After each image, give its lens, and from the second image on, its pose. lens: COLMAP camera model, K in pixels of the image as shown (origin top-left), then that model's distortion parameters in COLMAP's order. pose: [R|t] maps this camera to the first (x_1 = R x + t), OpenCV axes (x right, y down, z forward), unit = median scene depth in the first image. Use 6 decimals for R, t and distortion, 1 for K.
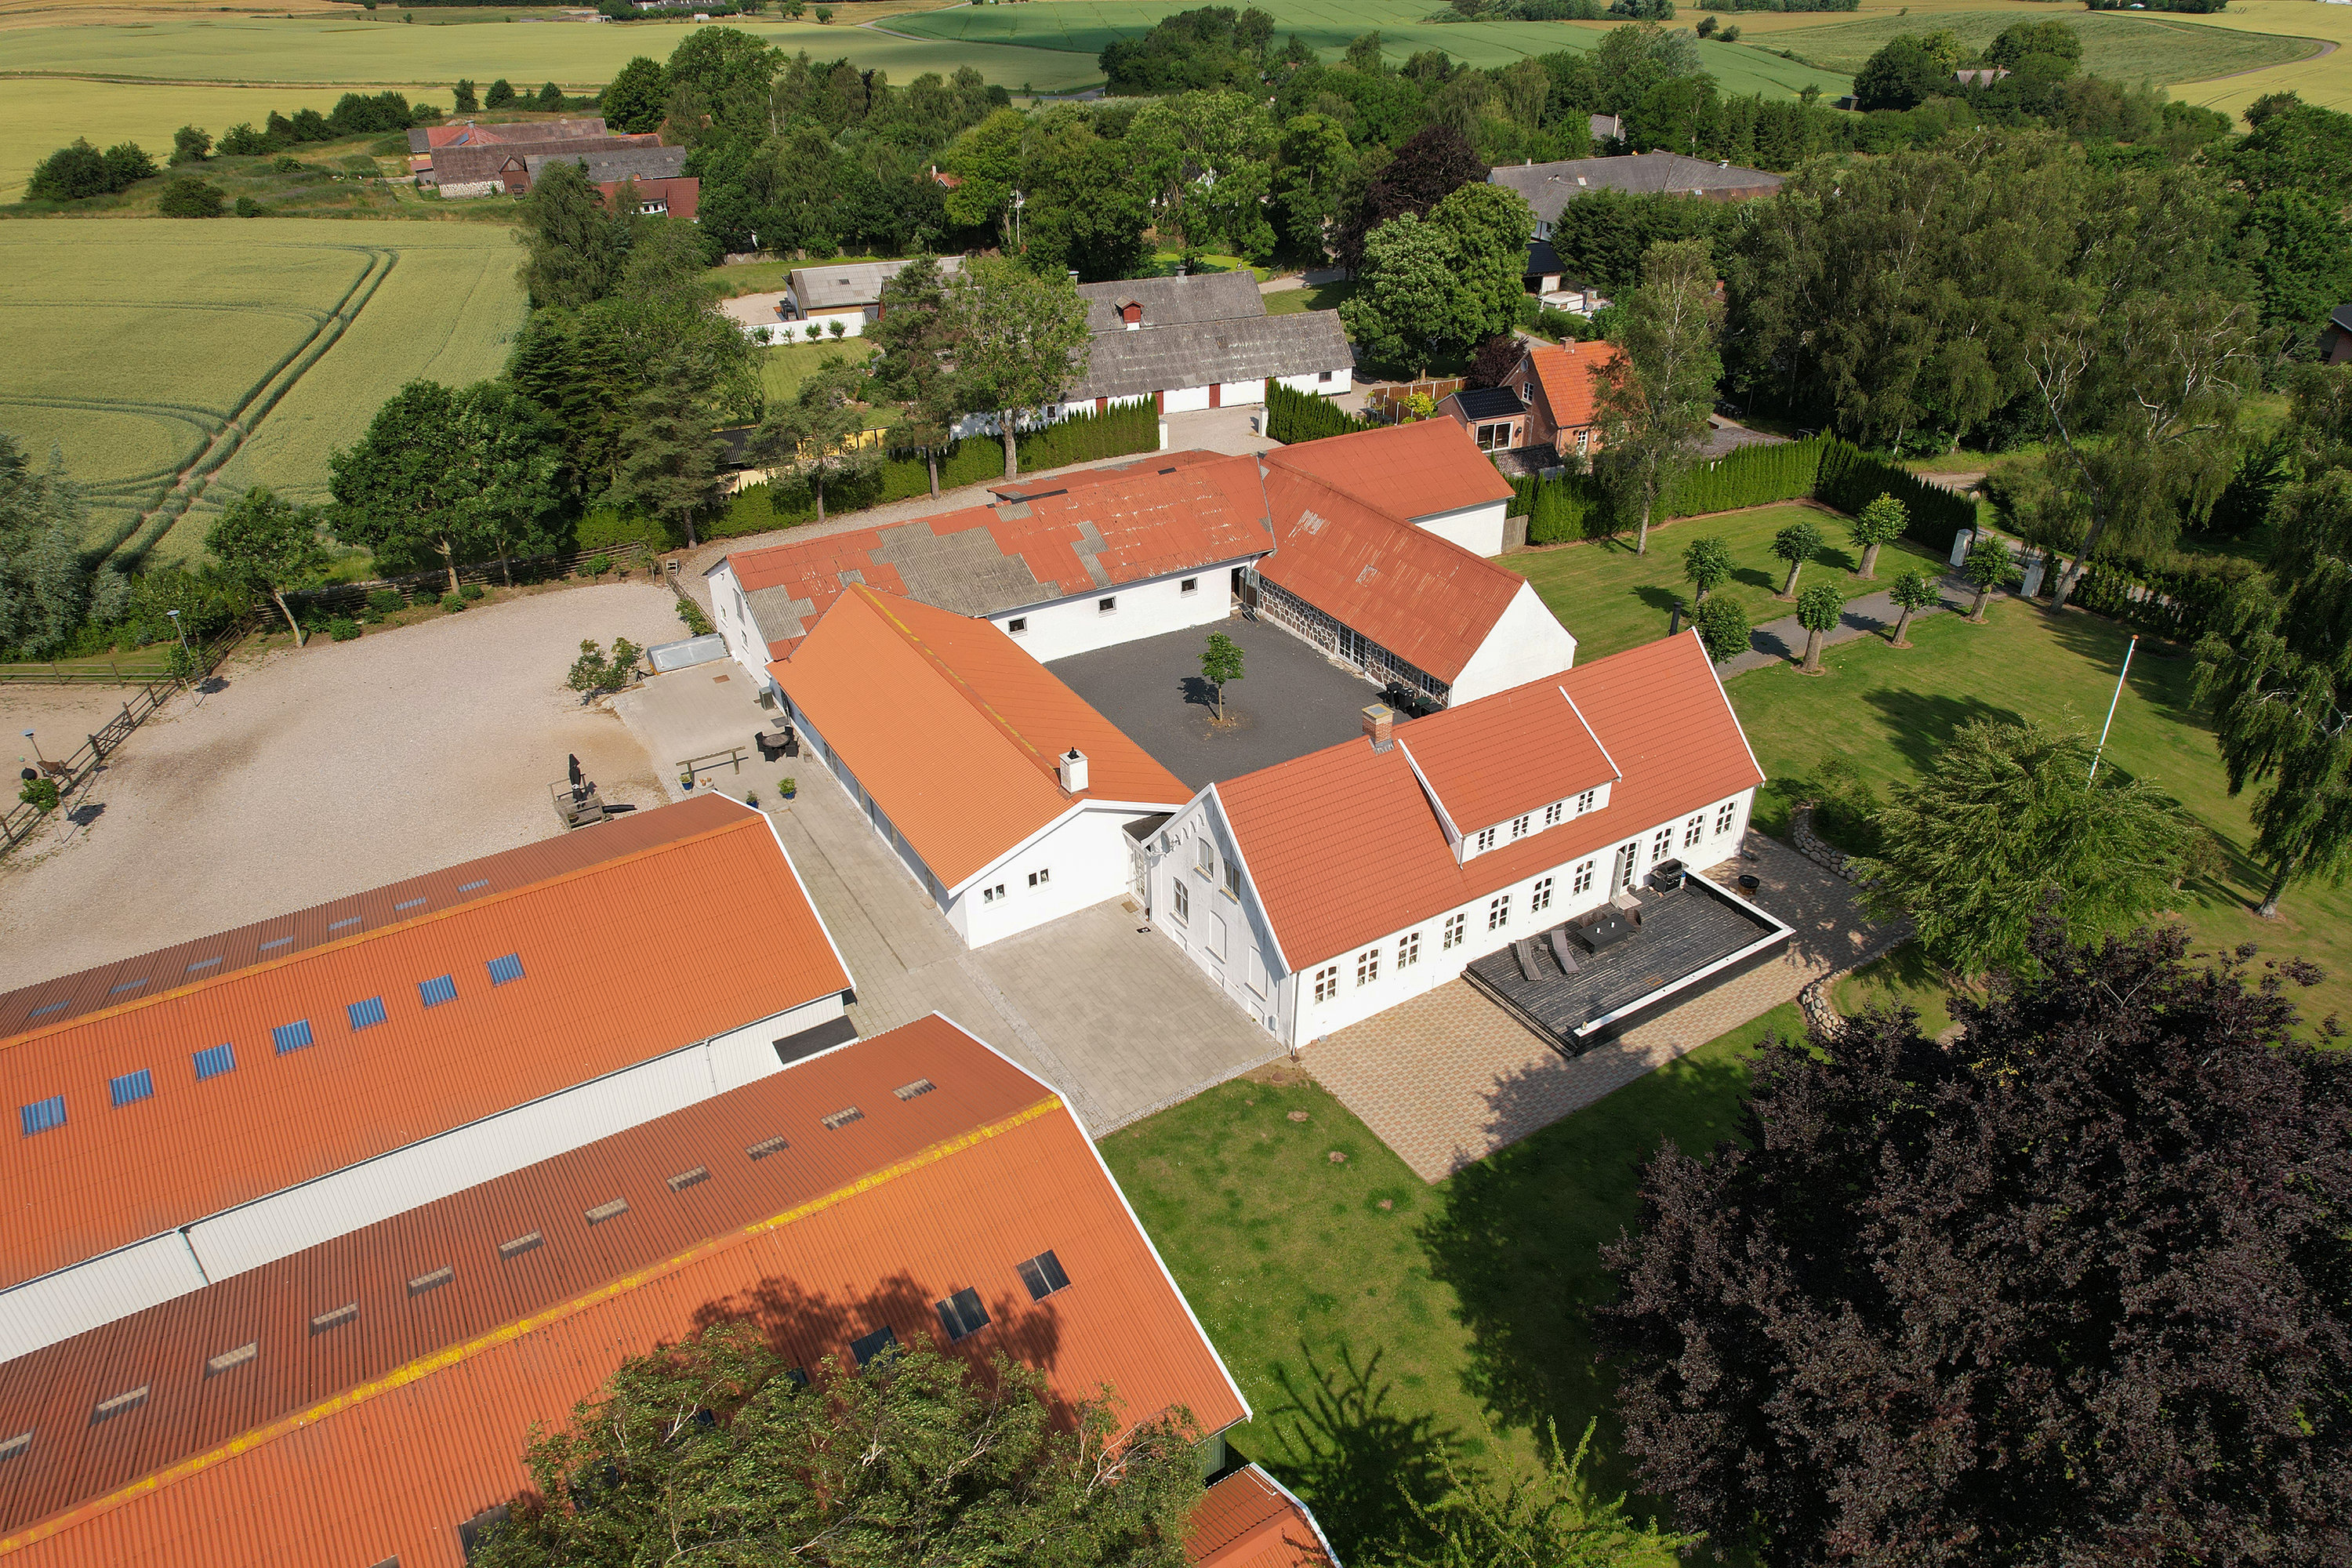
lens RADIAL K [[1502.1, 0, 1176.0], [0, 1502.1, 784.0], [0, 0, 1]] dist [-0.075278, 0.069160]
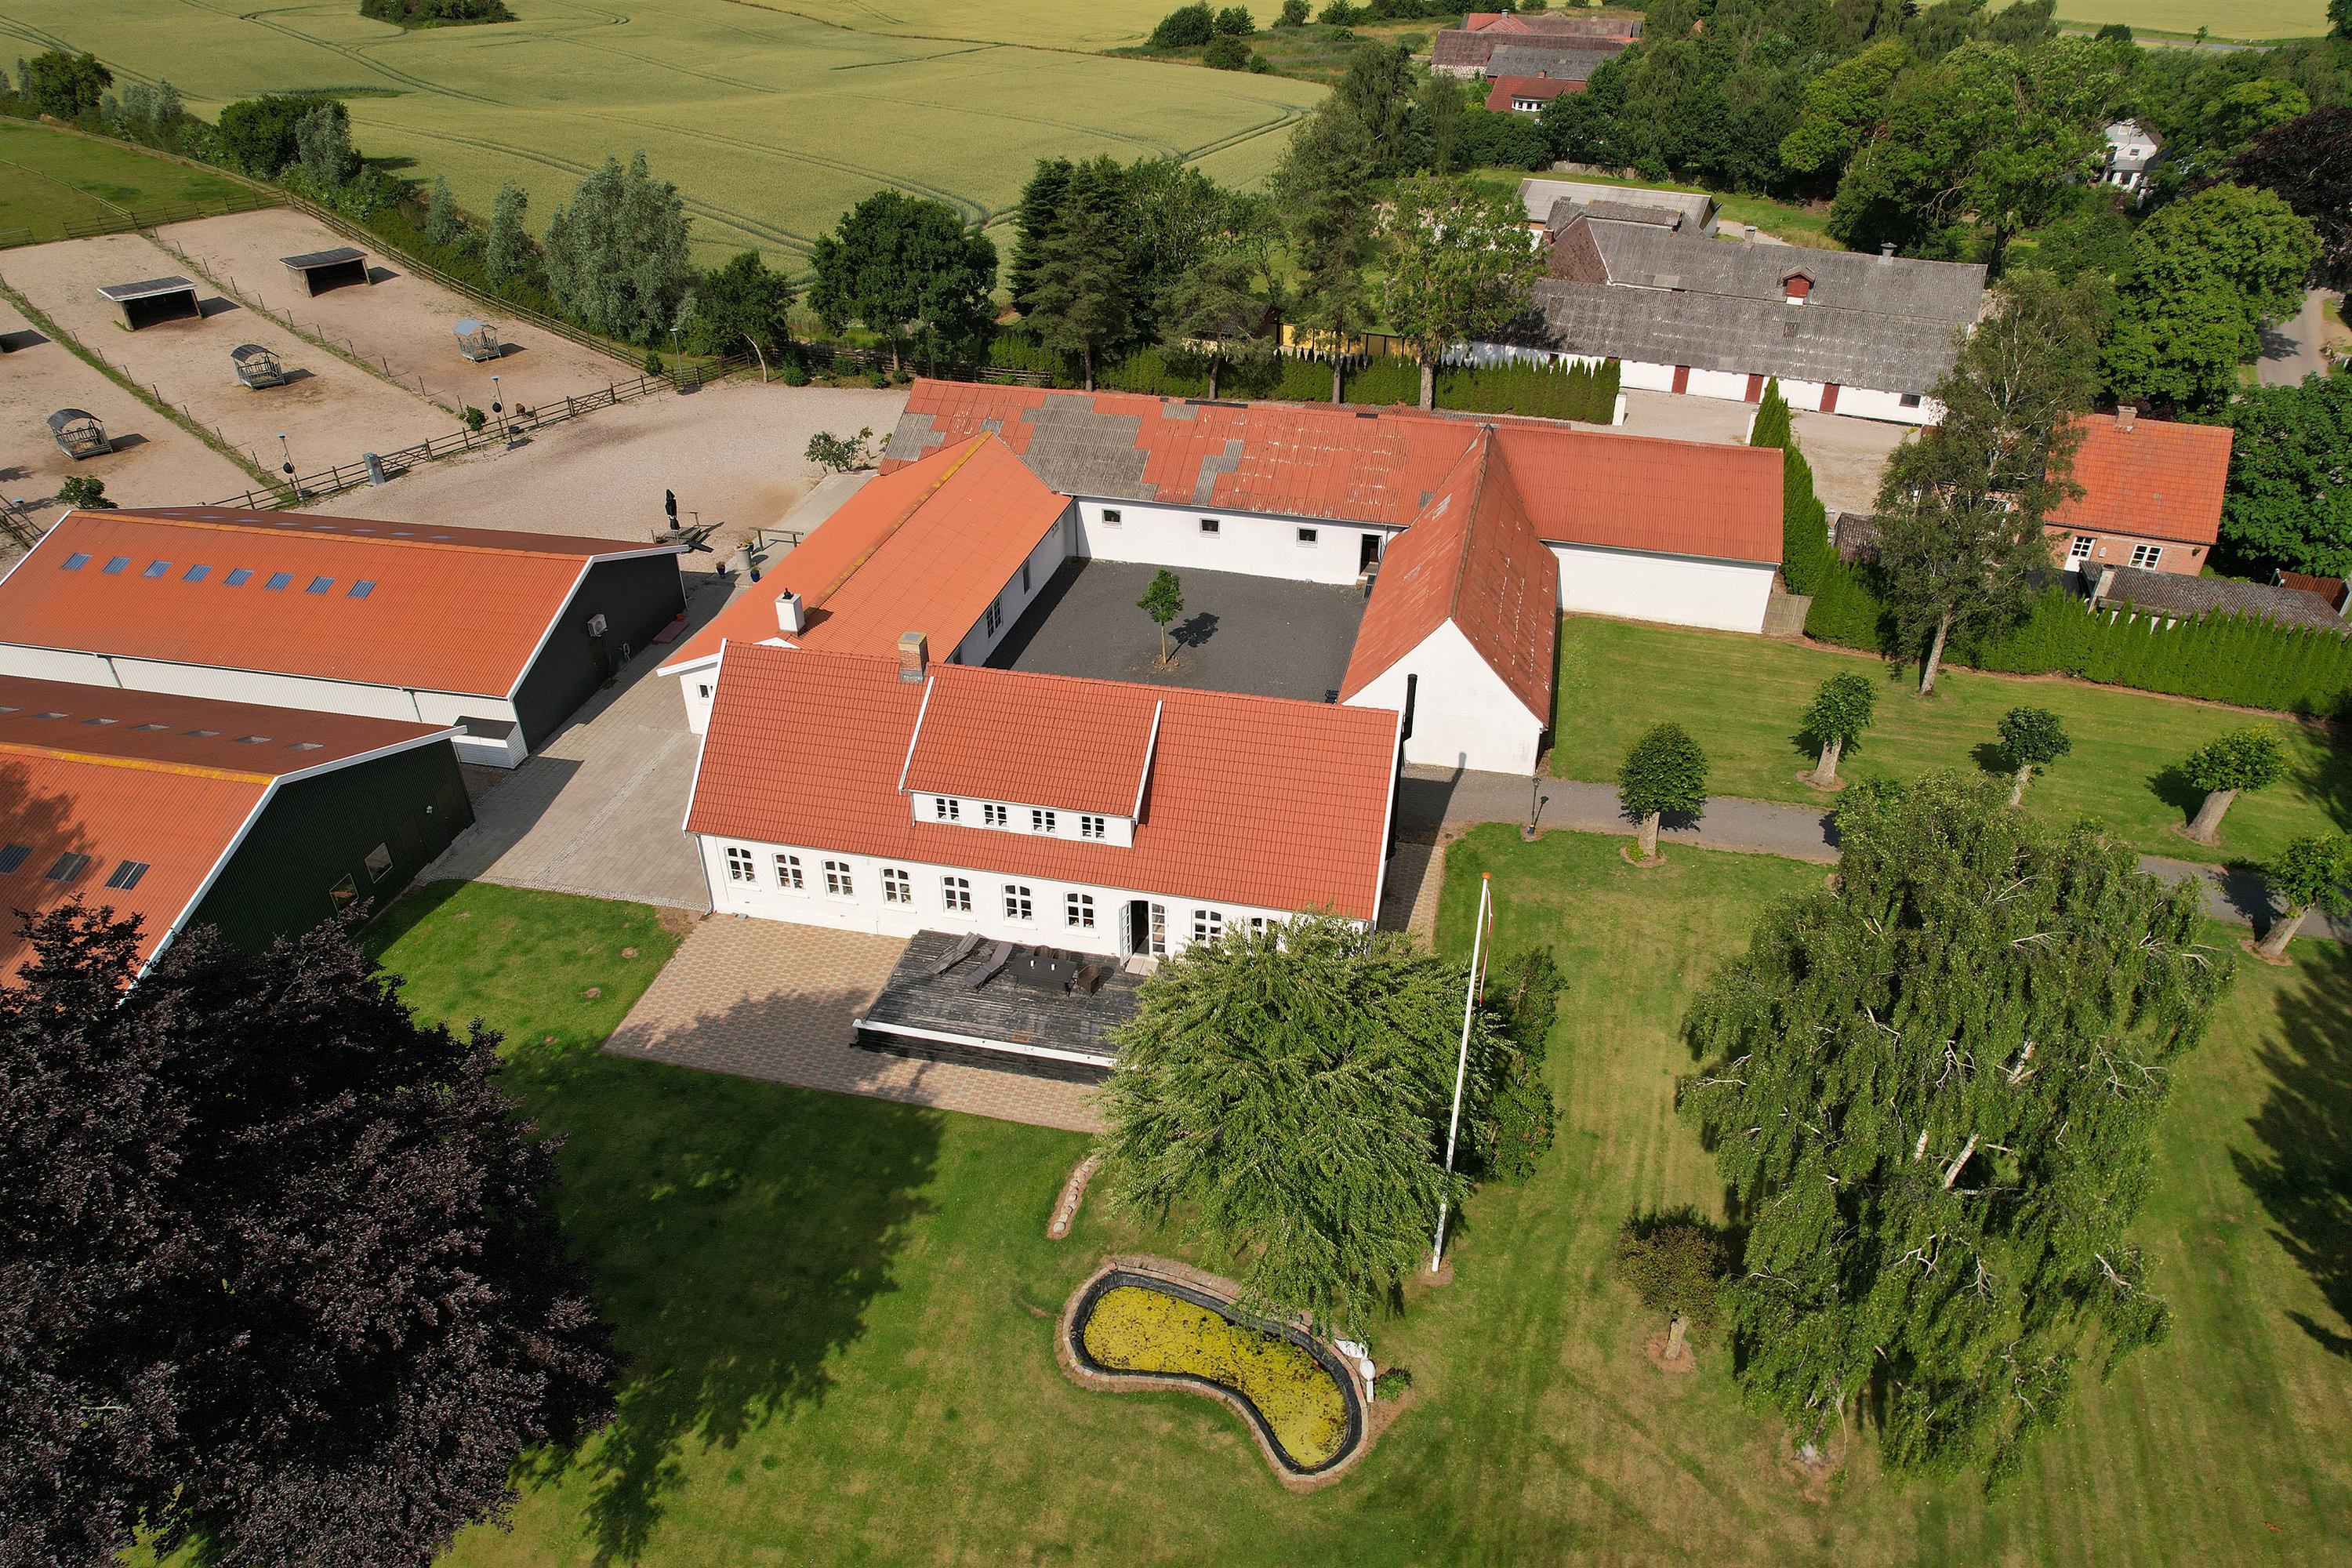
lens RADIAL K [[1502.1, 0, 1176.0], [0, 1502.1, 784.0], [0, 0, 1]] dist [-0.075278, 0.069160]
pose [[0.707620, 0.384845, -0.592594, 0.539561], [-0.356651, 0.918523, 0.170632, -0.116807], [0.609978, 0.090606, 0.787221, 0.234069]]
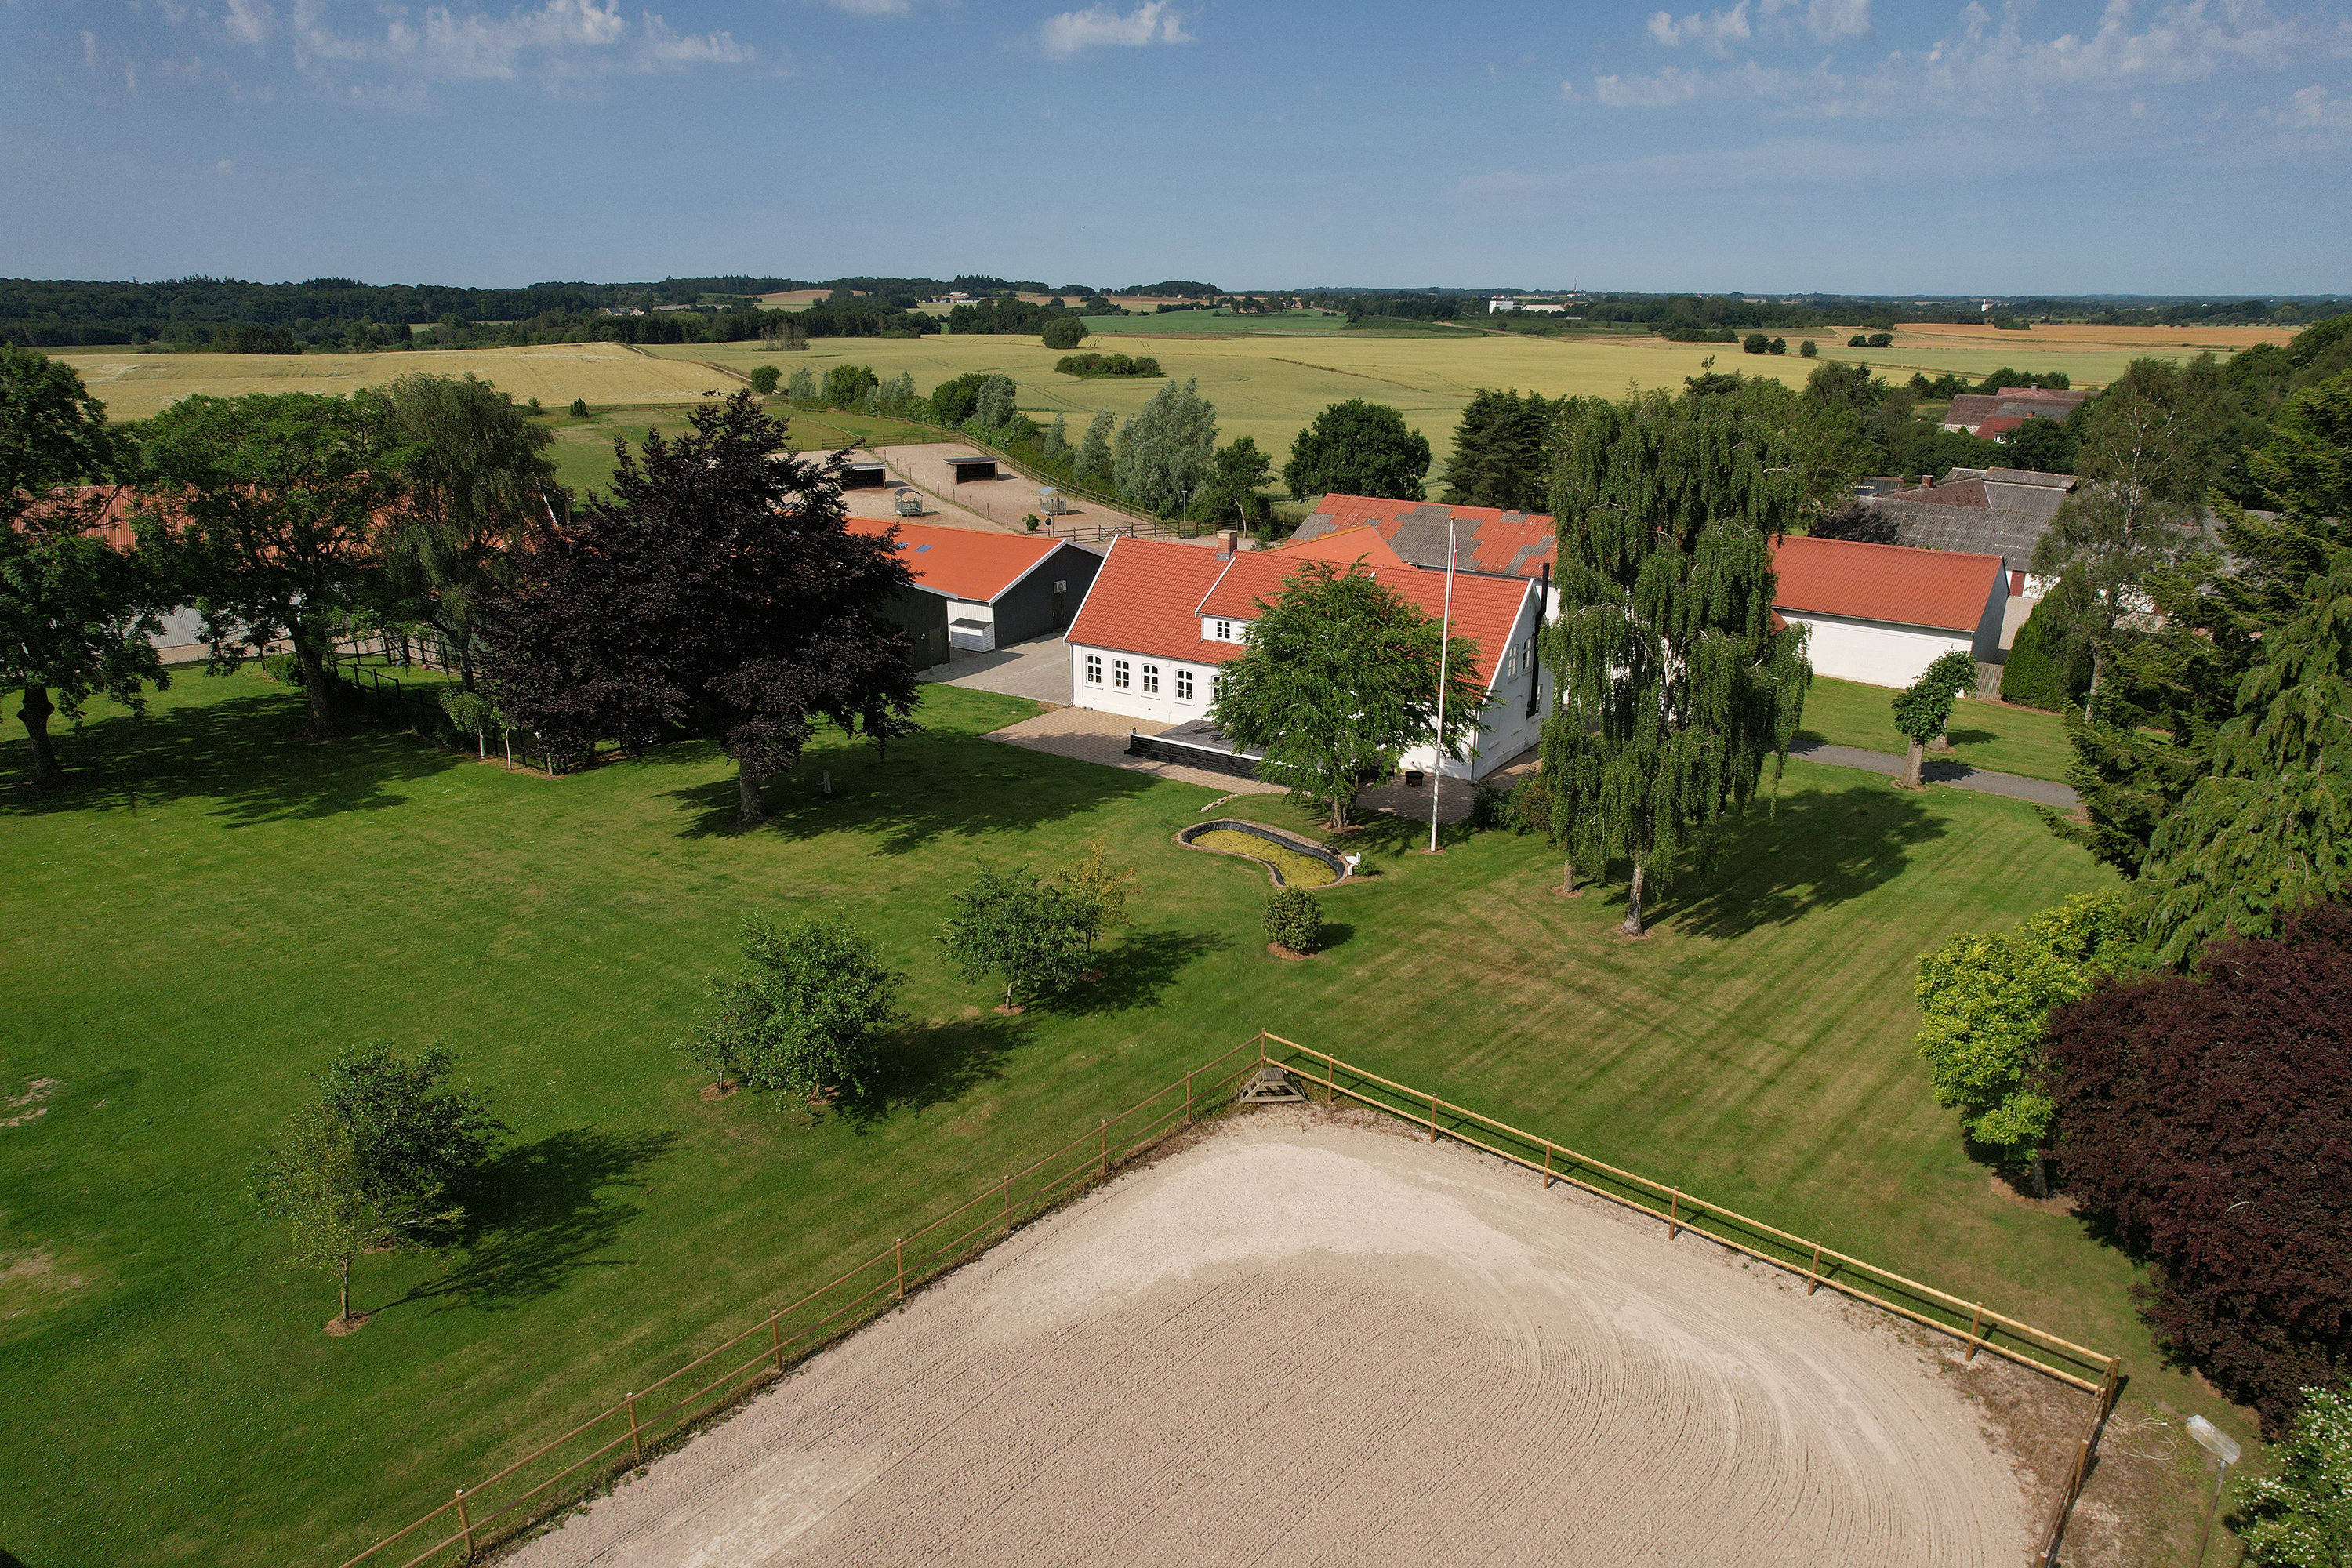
lens RADIAL K [[1502.1, 0, 1176.0], [0, 1502.1, 784.0], [0, 0, 1]] dist [-0.075278, 0.069160]
pose [[0.385950, 0.291103, -0.875386, 0.917528], [-0.466367, 0.880291, 0.087117, 0.040203], [0.795955, 0.374628, 0.475510, 0.235636]]
